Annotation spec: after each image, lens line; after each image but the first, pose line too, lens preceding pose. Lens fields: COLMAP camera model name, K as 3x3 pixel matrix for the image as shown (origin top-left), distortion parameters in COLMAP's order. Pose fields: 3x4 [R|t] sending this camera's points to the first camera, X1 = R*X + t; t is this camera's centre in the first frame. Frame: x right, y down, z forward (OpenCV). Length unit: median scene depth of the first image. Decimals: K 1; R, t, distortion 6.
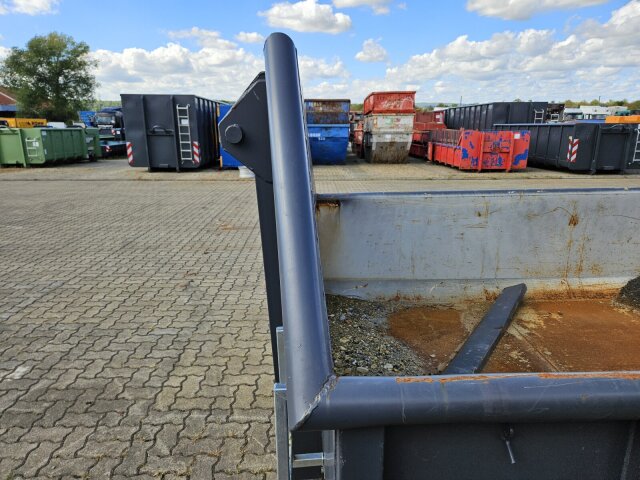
lens RADIAL K [[428.1, 0, 316.4], [0, 428.1, 241.4], [0, 0, 1]] dist [0.064015, -0.053795]
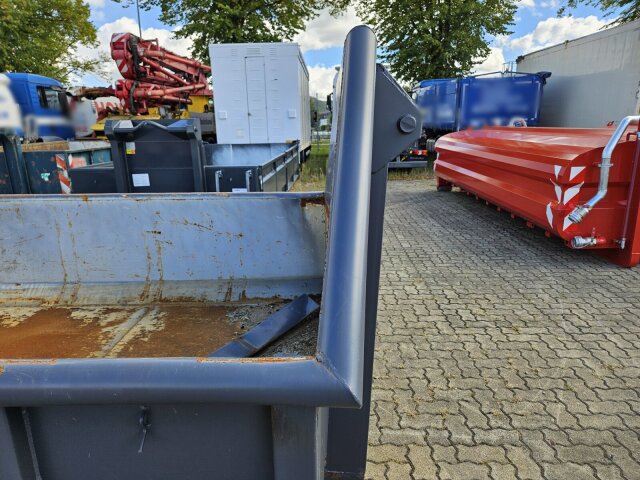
lens RADIAL K [[428.1, 0, 316.9], [0, 428.1, 239.0], [0, 0, 1]] dist [0.064015, -0.053795]
pose [[-0.998933, 0.017002, 0.042949, -0.002128], [0.035678, 0.874548, 0.483624, -0.054908], [-0.029339, 0.484640, -0.874222, 0.214091]]
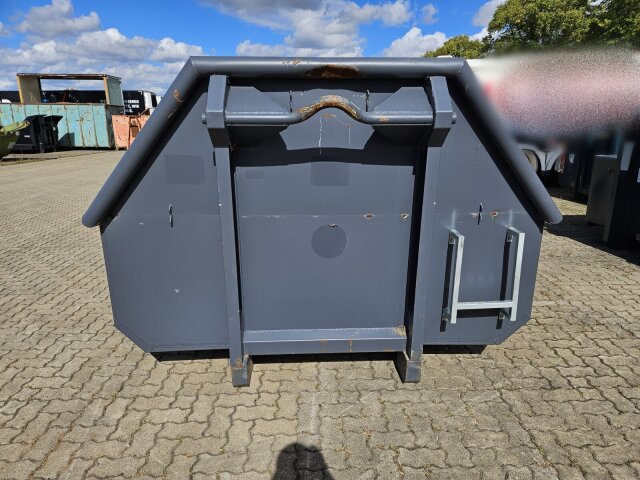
lens RADIAL K [[428.1, 0, 321.3], [0, 428.1, 240.2], [0, 0, 1]] dist [0.064015, -0.053795]
pose [[-0.023326, -0.255544, 0.966516, -0.129694], [0.255418, 0.933171, 0.252892, -0.026293], [-0.966549, 0.252764, 0.043504, 0.111185]]
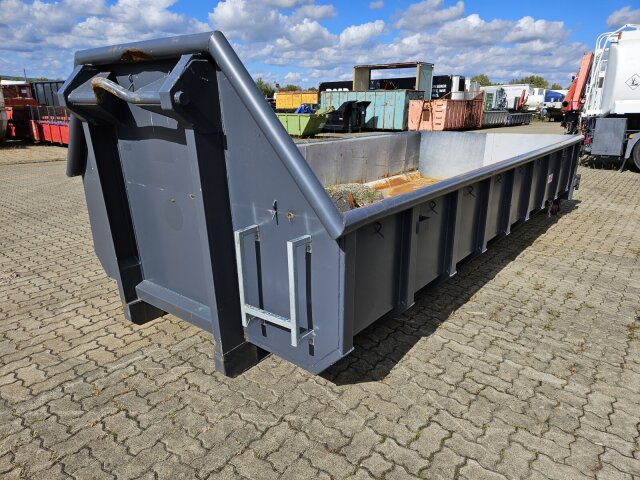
lens RADIAL K [[428.1, 0, 320.9], [0, 428.1, 239.2], [0, 0, 1]] dist [0.064015, -0.053795]
pose [[0.635250, -0.218379, 0.740788, -0.078236], [0.189294, 0.973958, 0.124790, 0.007452], [-0.748749, 0.060954, 0.660045, -0.016254]]
